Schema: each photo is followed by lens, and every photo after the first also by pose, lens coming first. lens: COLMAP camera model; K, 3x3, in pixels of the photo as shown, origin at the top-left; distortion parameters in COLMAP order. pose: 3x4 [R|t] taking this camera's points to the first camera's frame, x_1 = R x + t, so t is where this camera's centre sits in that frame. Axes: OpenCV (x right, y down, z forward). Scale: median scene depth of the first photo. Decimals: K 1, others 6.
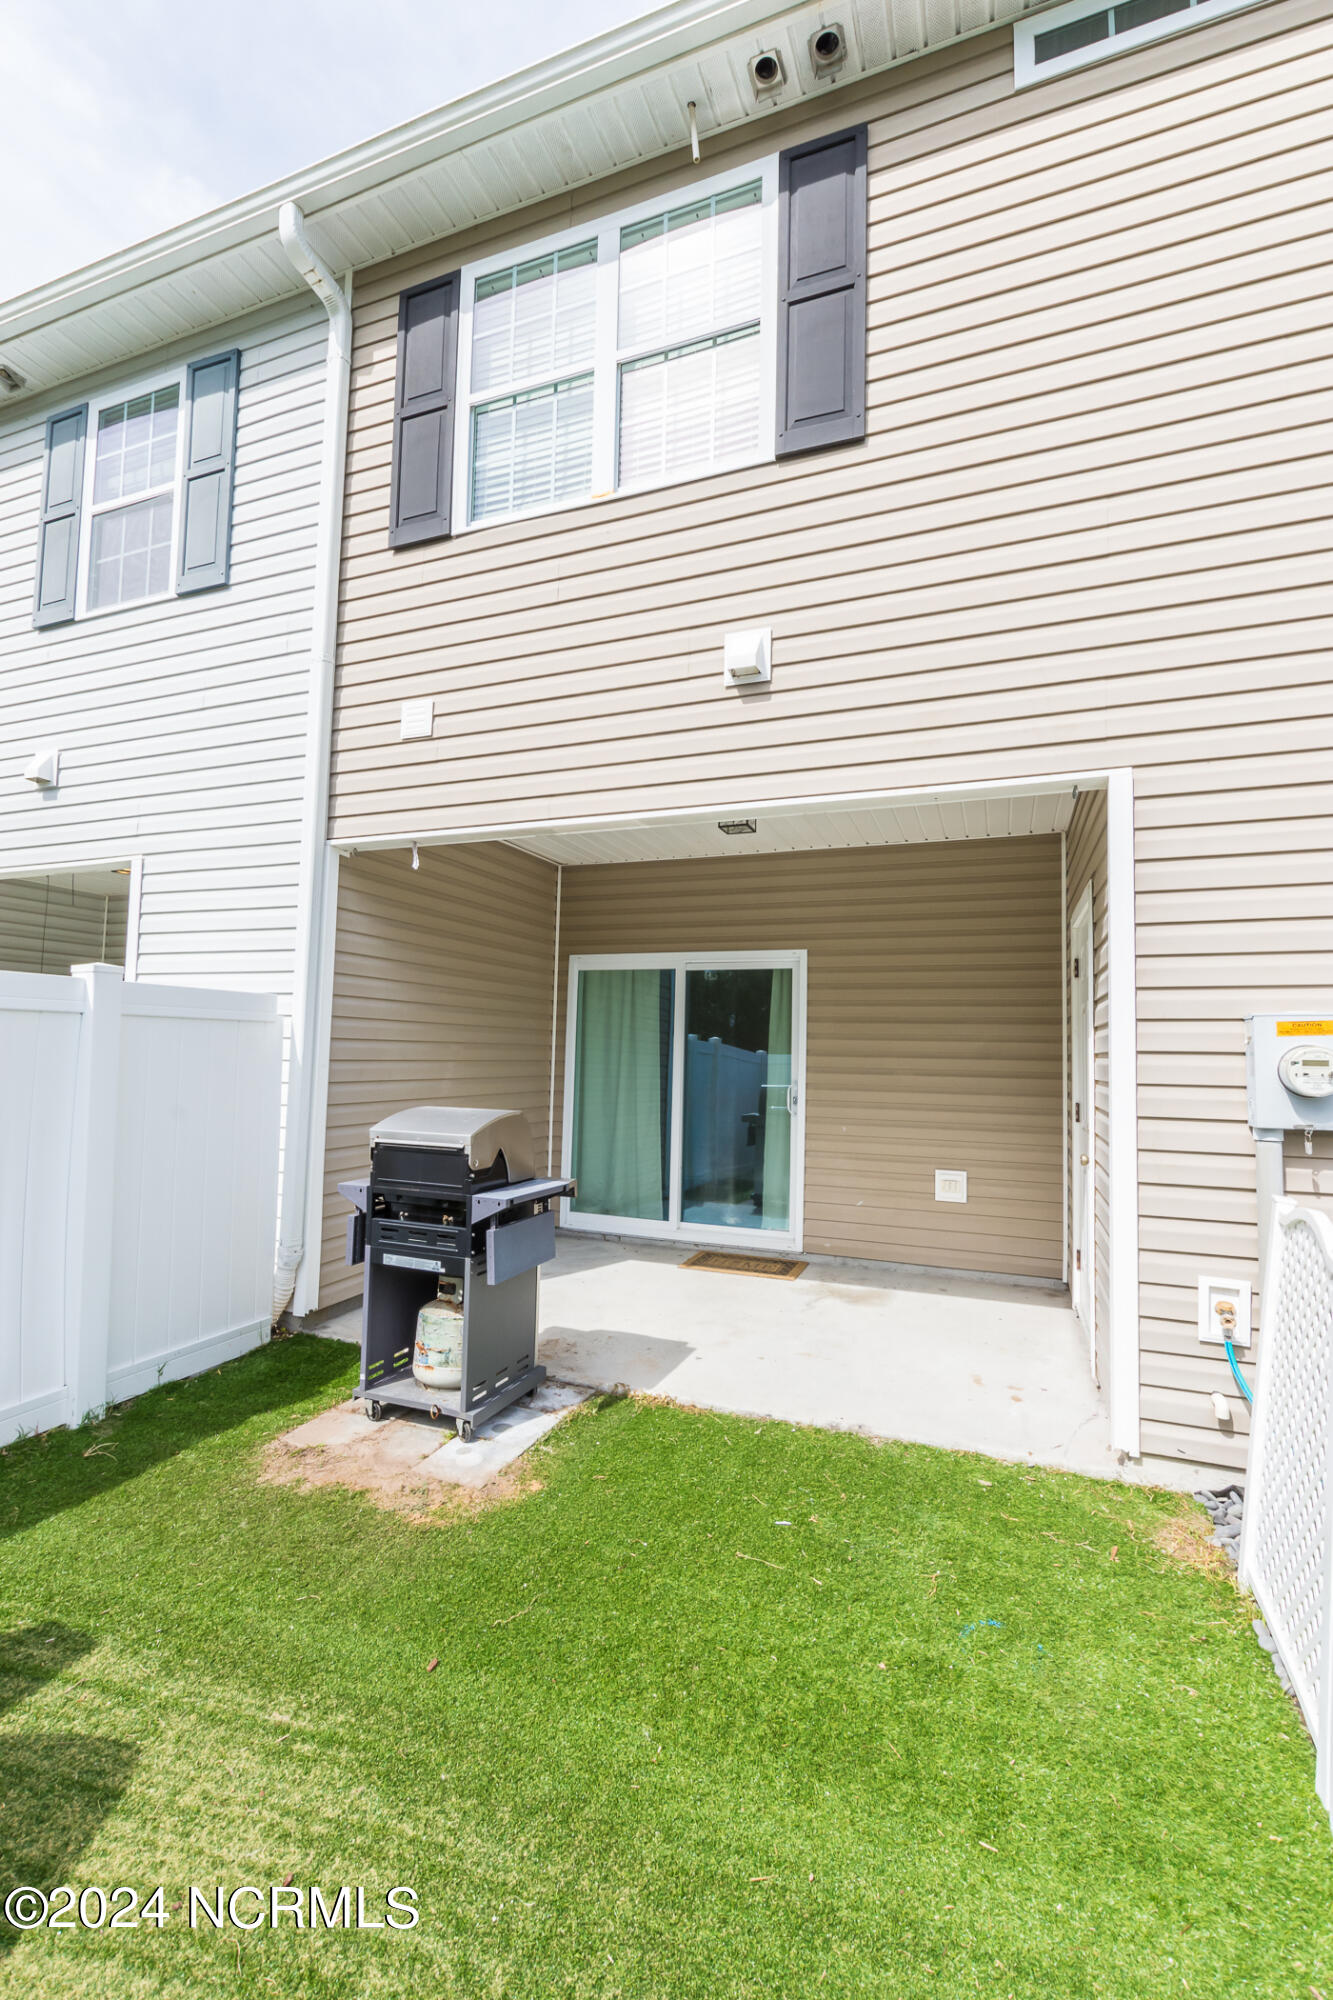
lens RADIAL K [[864.8, 0, 664.9], [0, 864.8, 1002.7], [0, 0, 1]] dist [0.004708, -0.000626]
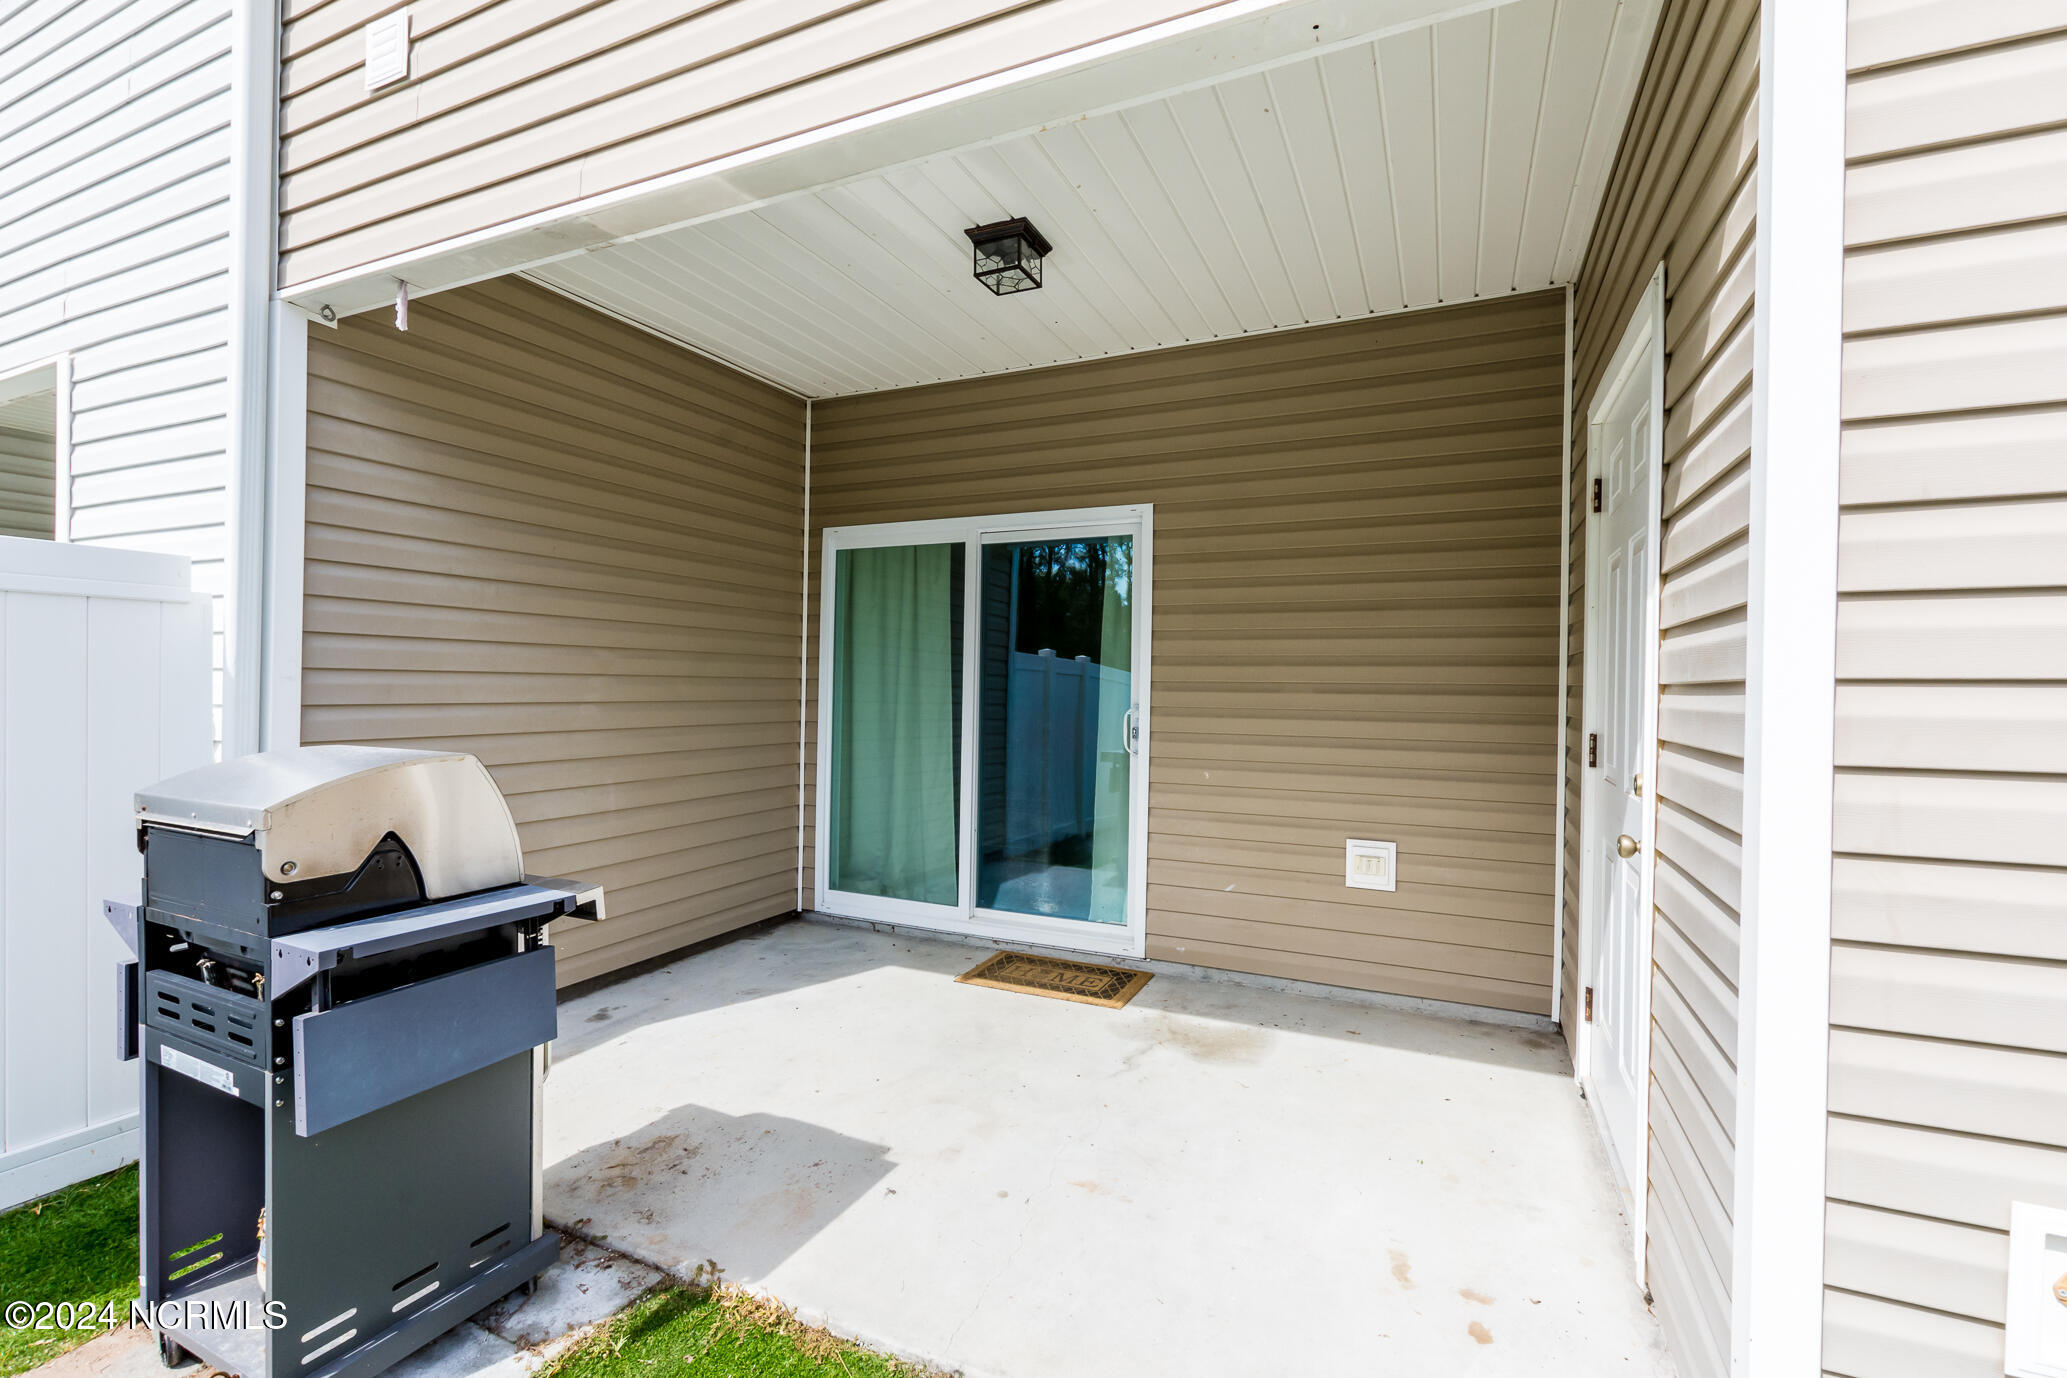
lens RADIAL K [[915.0, 0, 1025.6], [0, 915.0, 689.5], [0, 0, 1]] dist [0.008348, -0.000109]
pose [[0.997837, -0.007586, -0.065304, 0.158041], [0.011629, 0.998024, 0.061754, 0.049324], [0.064707, -0.062380, 0.995953, 0.413798]]
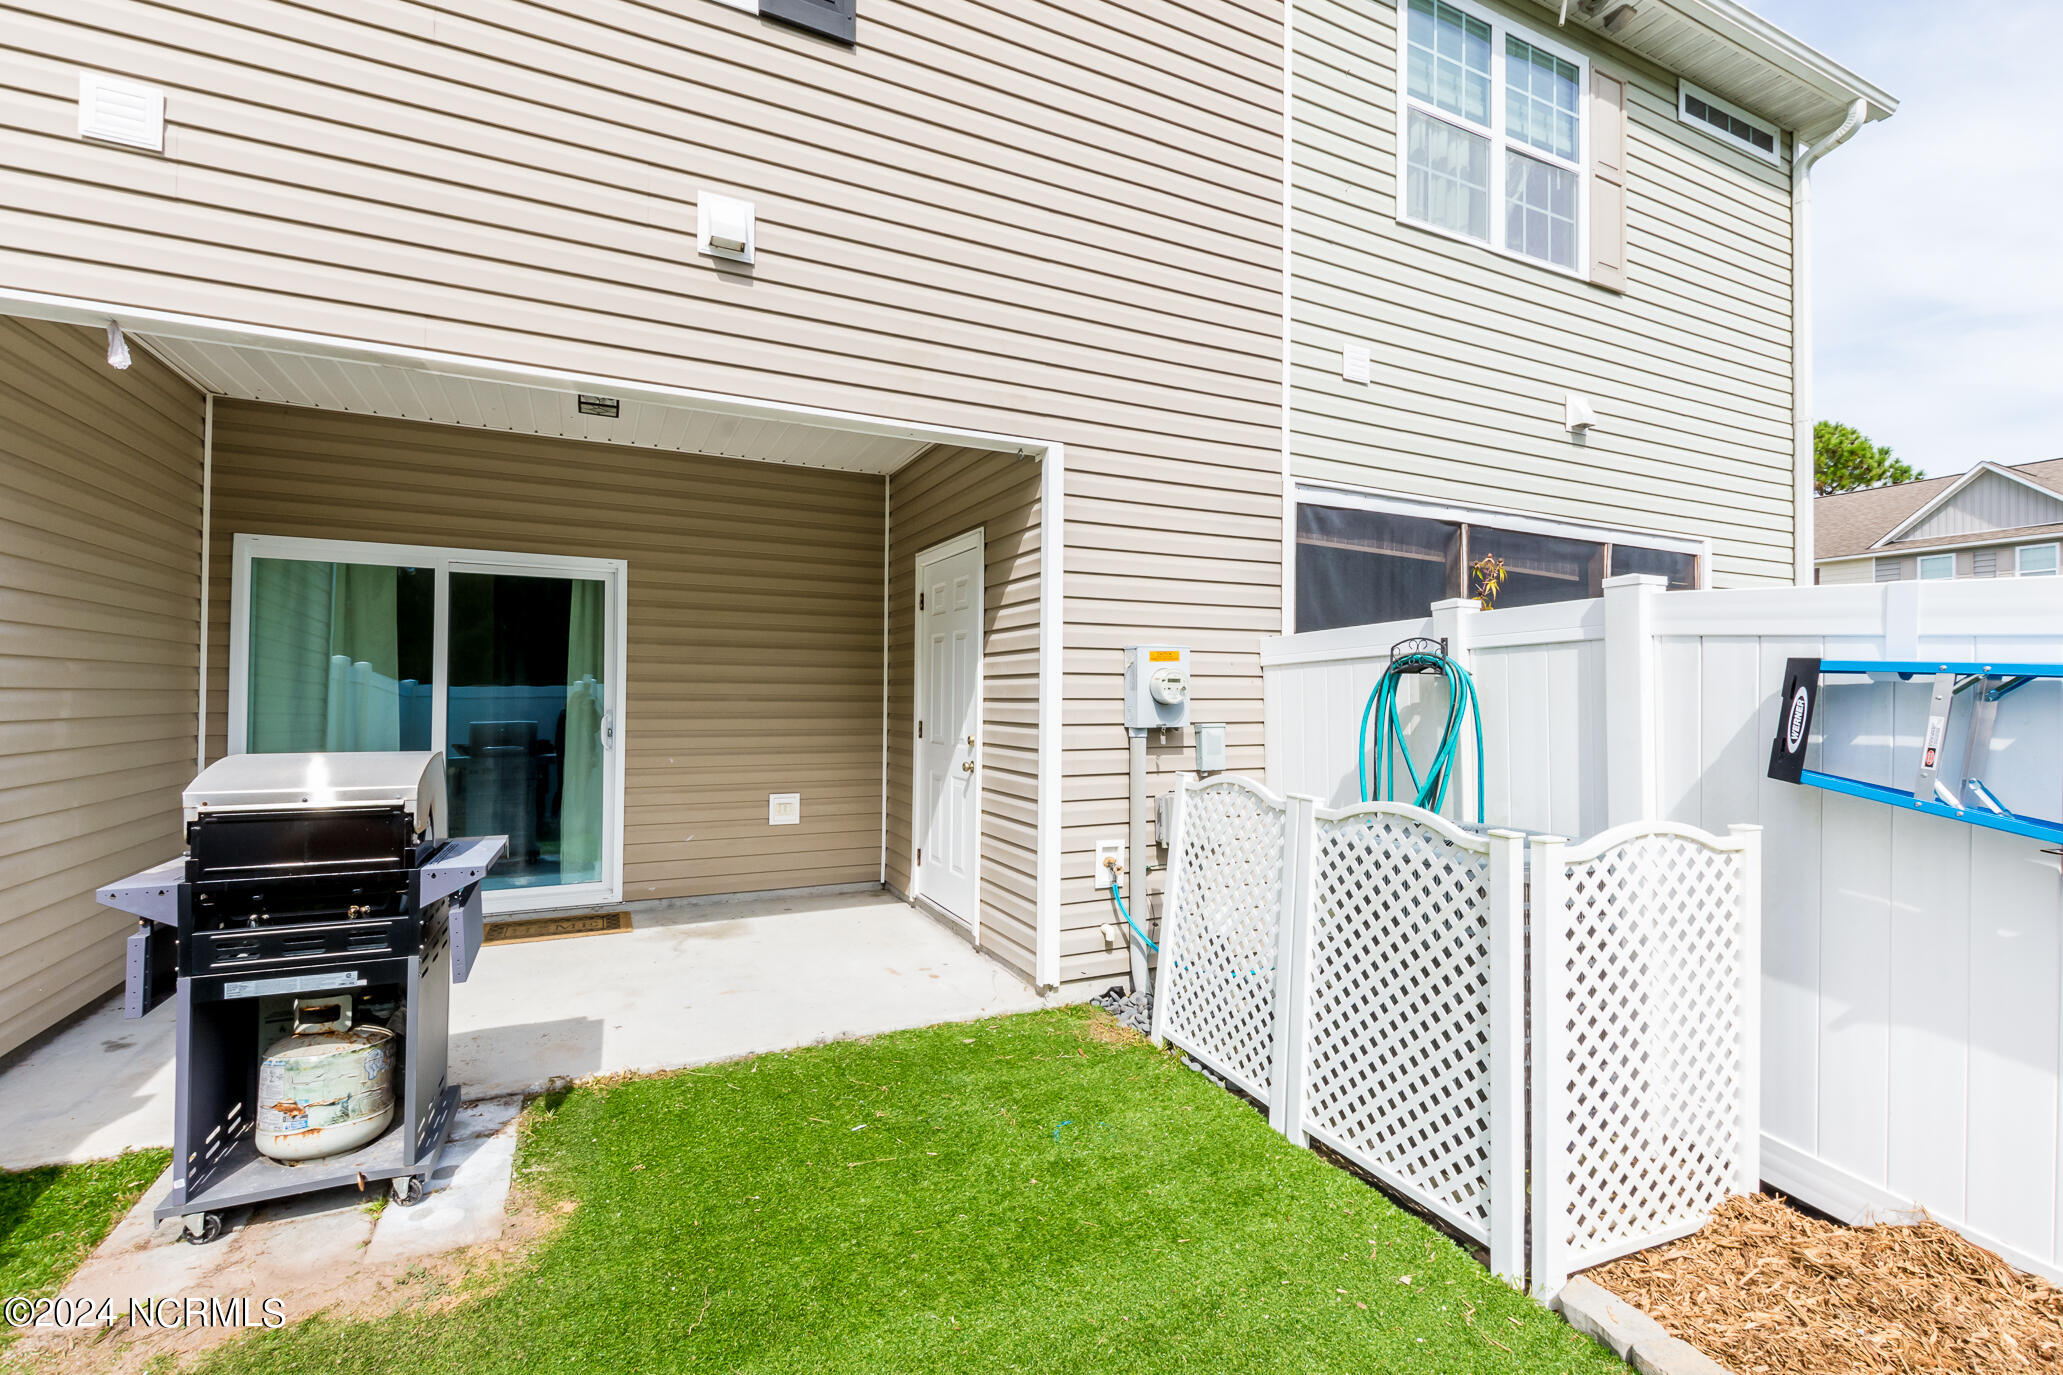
lens RADIAL K [[908.3, 0, 1033.1], [0, 908.3, 689.8], [0, 0, 1]] dist [0.009685, -0.003860]
pose [[0.681259, -0.008070, 0.731998, -0.324835], [-0.038370, 0.998171, 0.046715, 0.014850], [-0.731036, -0.059912, 0.679703, 0.092472]]
